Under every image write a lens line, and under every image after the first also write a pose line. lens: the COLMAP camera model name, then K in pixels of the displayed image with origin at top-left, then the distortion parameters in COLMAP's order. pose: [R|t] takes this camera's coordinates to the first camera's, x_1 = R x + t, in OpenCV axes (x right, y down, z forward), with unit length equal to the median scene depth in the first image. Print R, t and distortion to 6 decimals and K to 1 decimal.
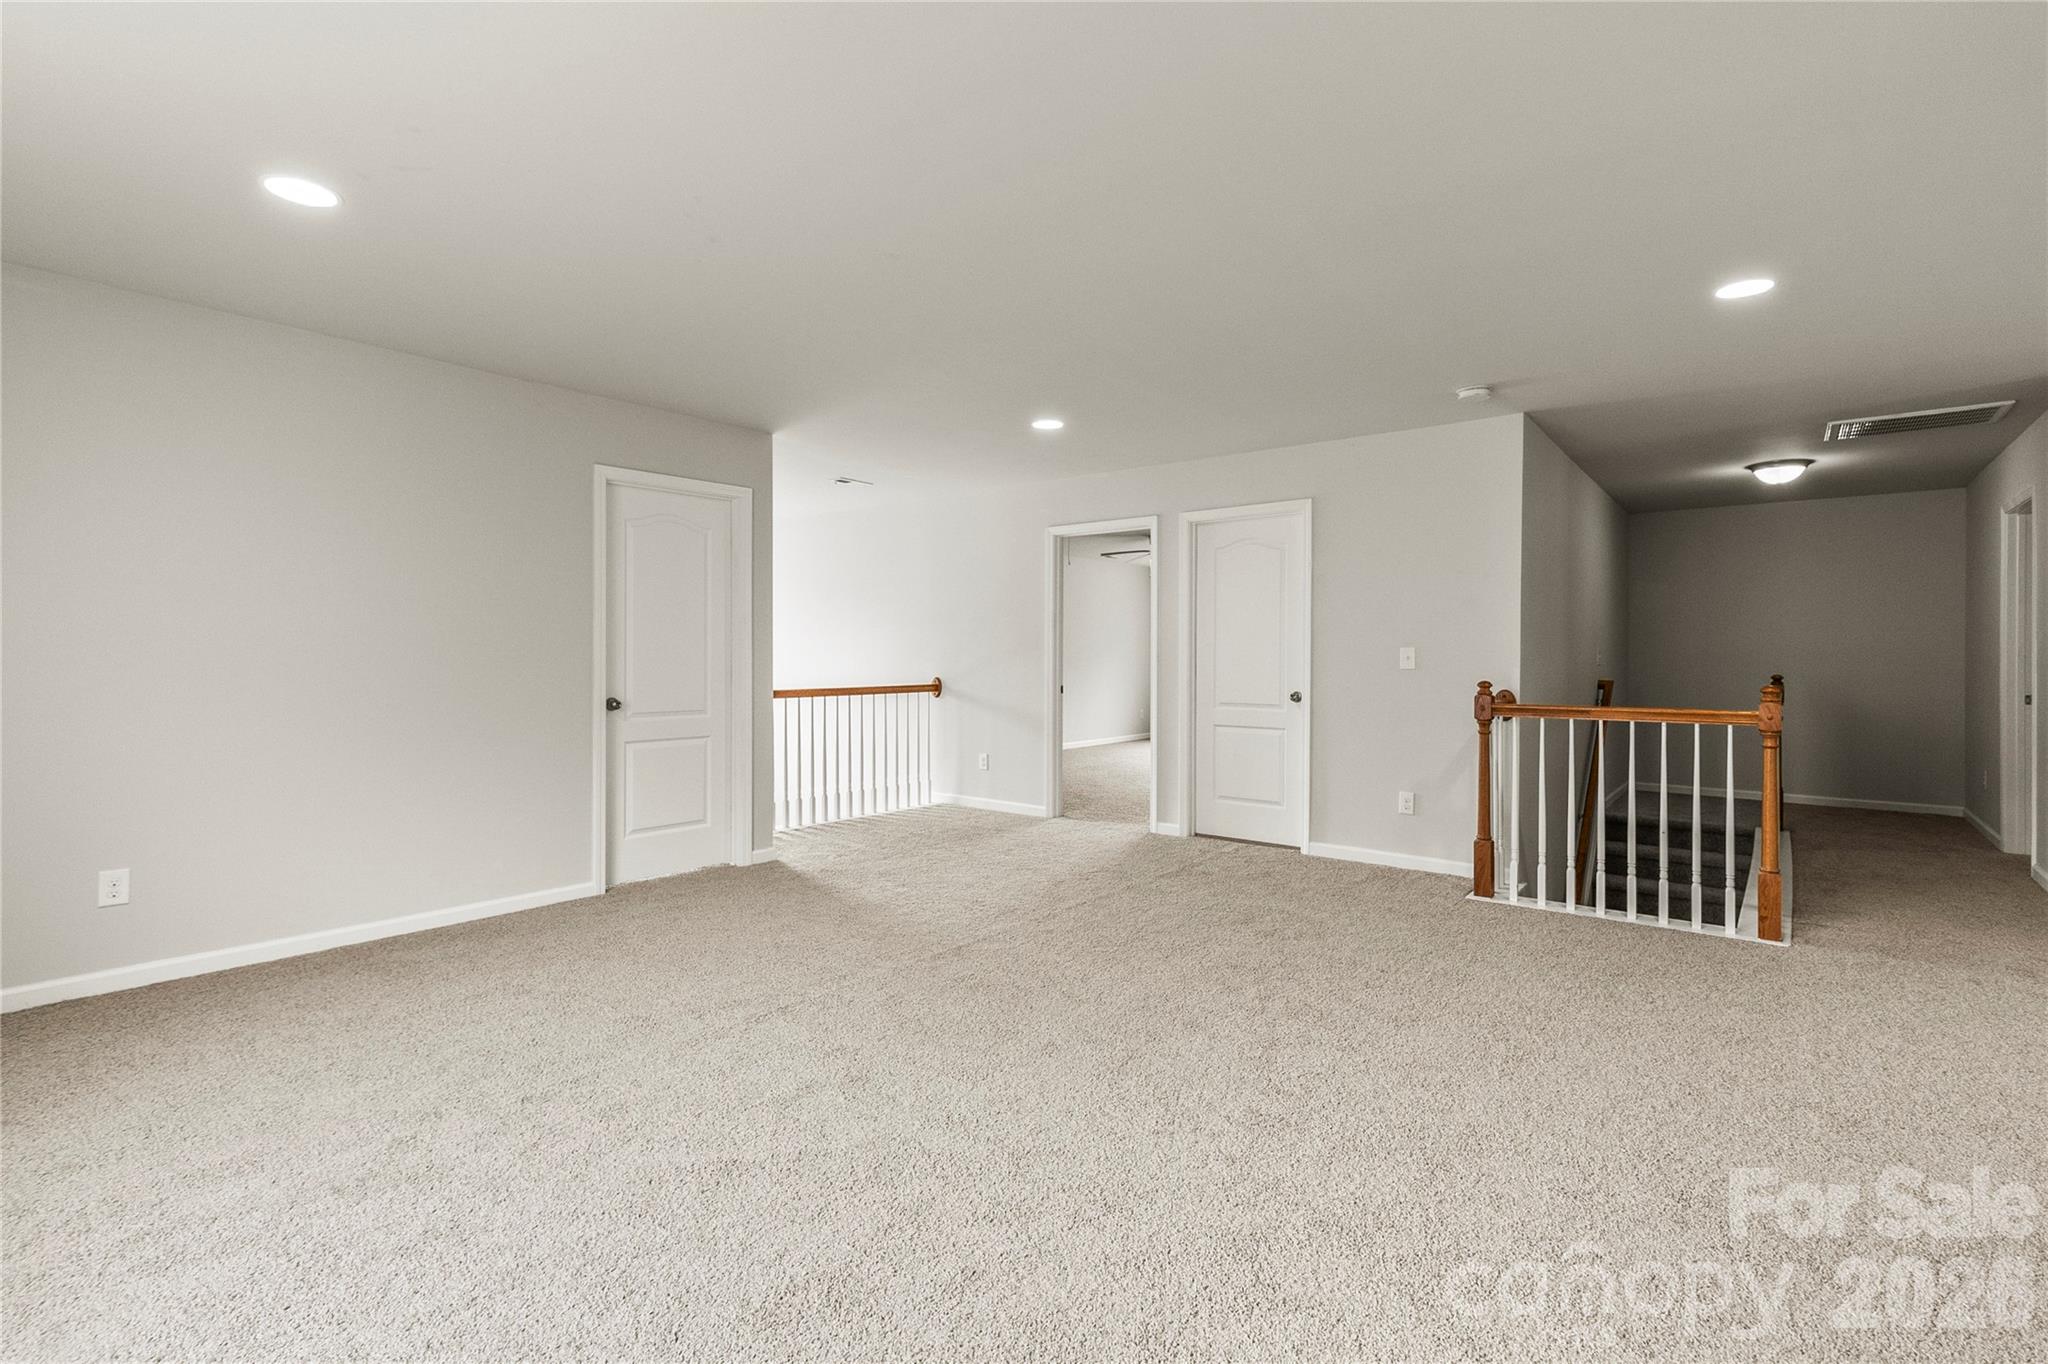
lens RADIAL K [[937.3, 0, 1021.1], [0, 937.3, 666.5], [0, 0, 1]] dist [-0.001475, -0.000114]
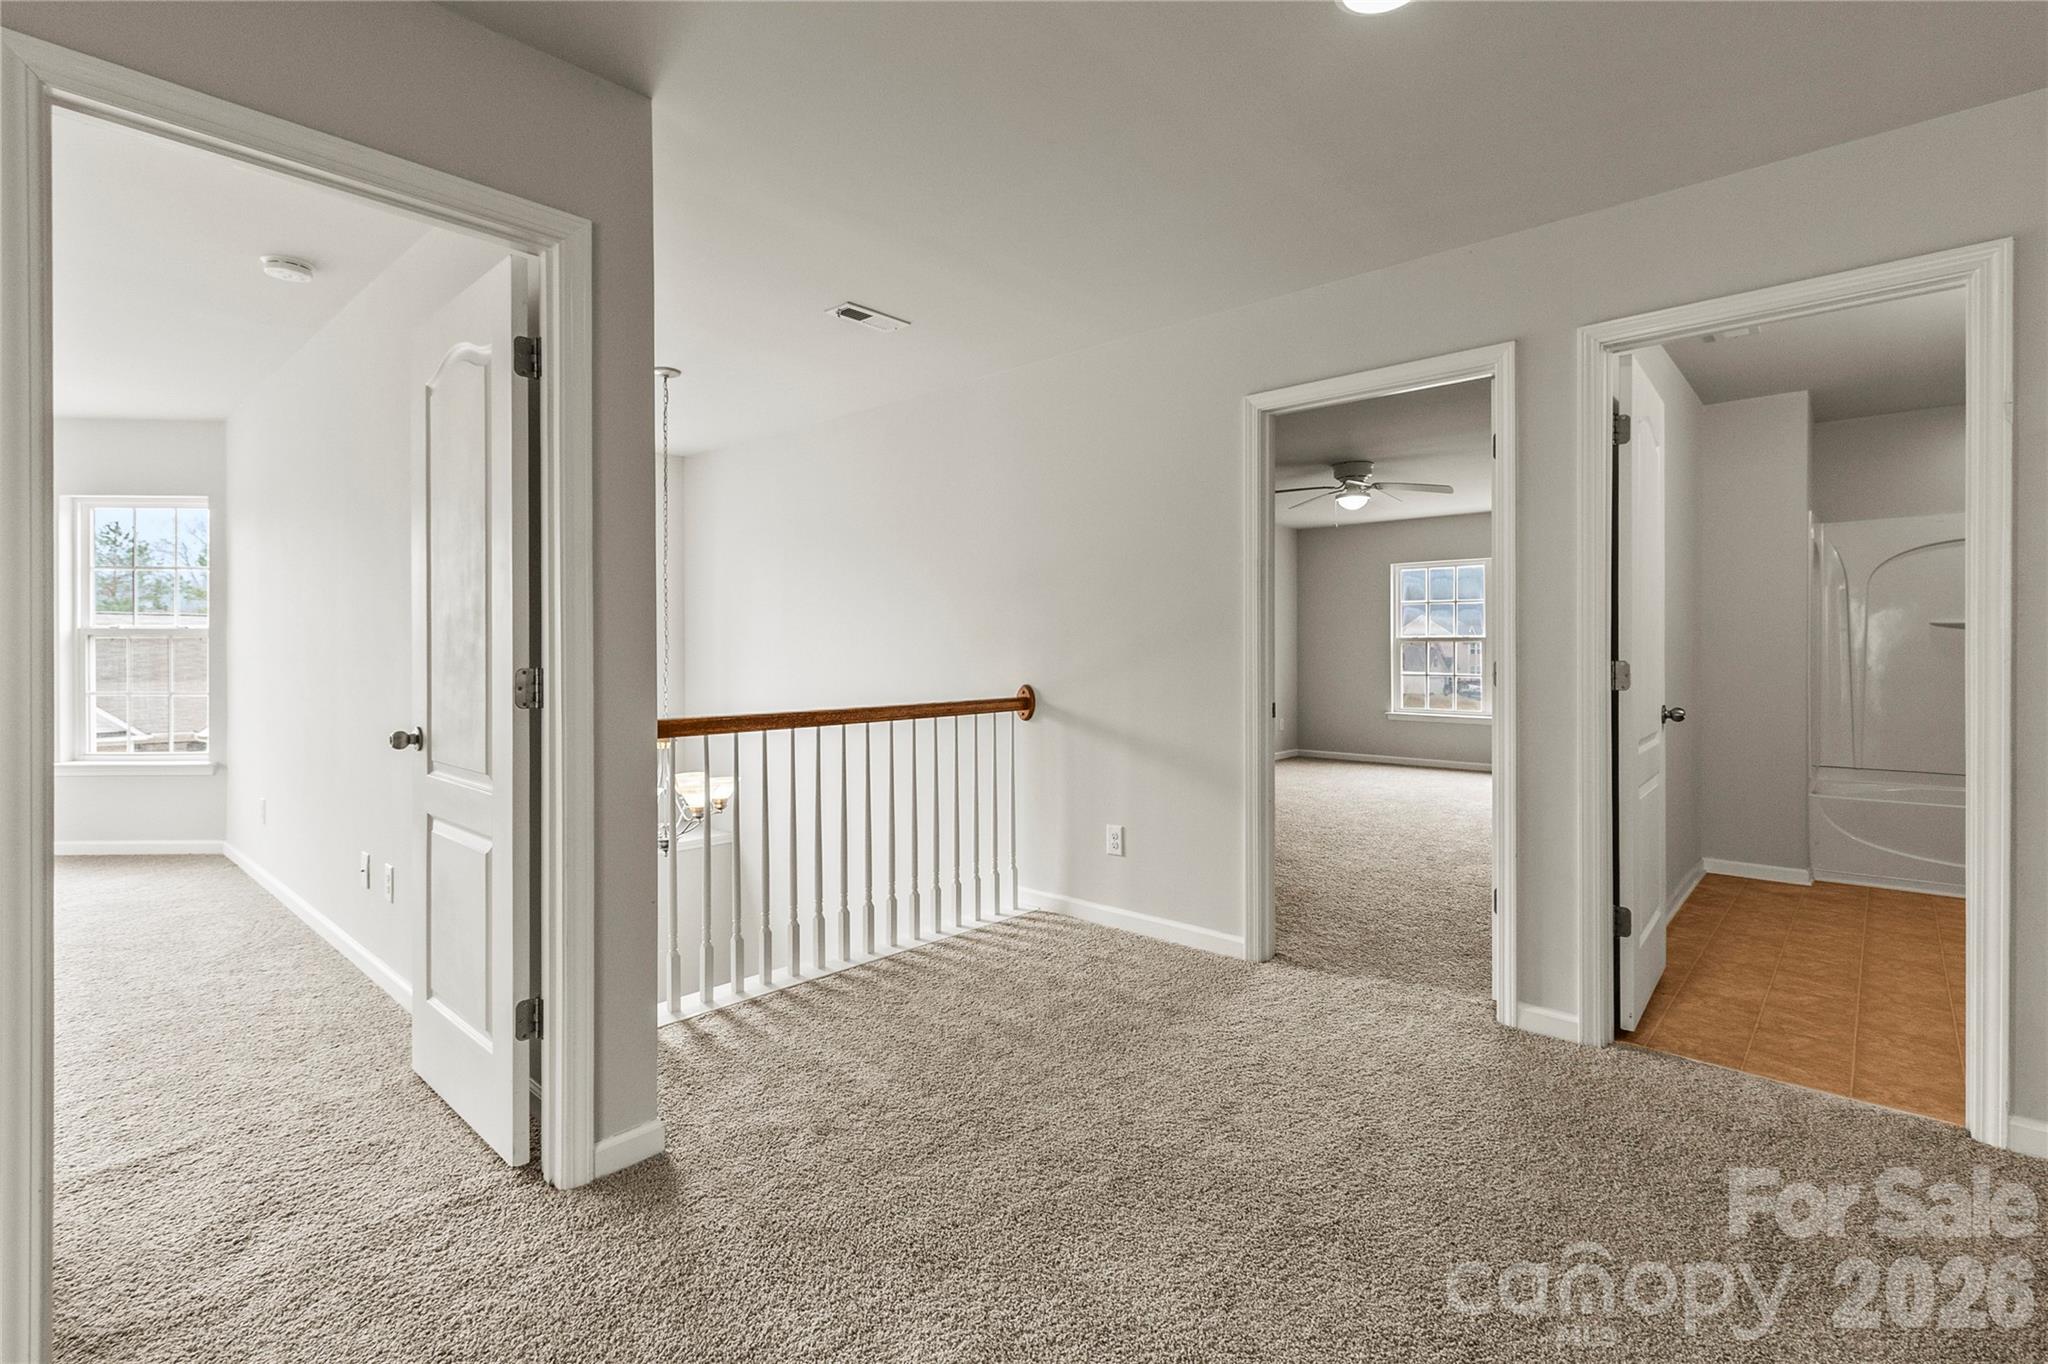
lens RADIAL K [[937.3, 0, 1032.6], [0, 937.3, 662.9], [0, 0, 1]] dist [-0.001475, -0.000114]
pose [[0.998915, -0.004614, -0.046342, -0.065681], [0.004638, 0.999989, 0.000402, -0.002615], [0.046340, -0.000617, 0.998926, 0.474215]]
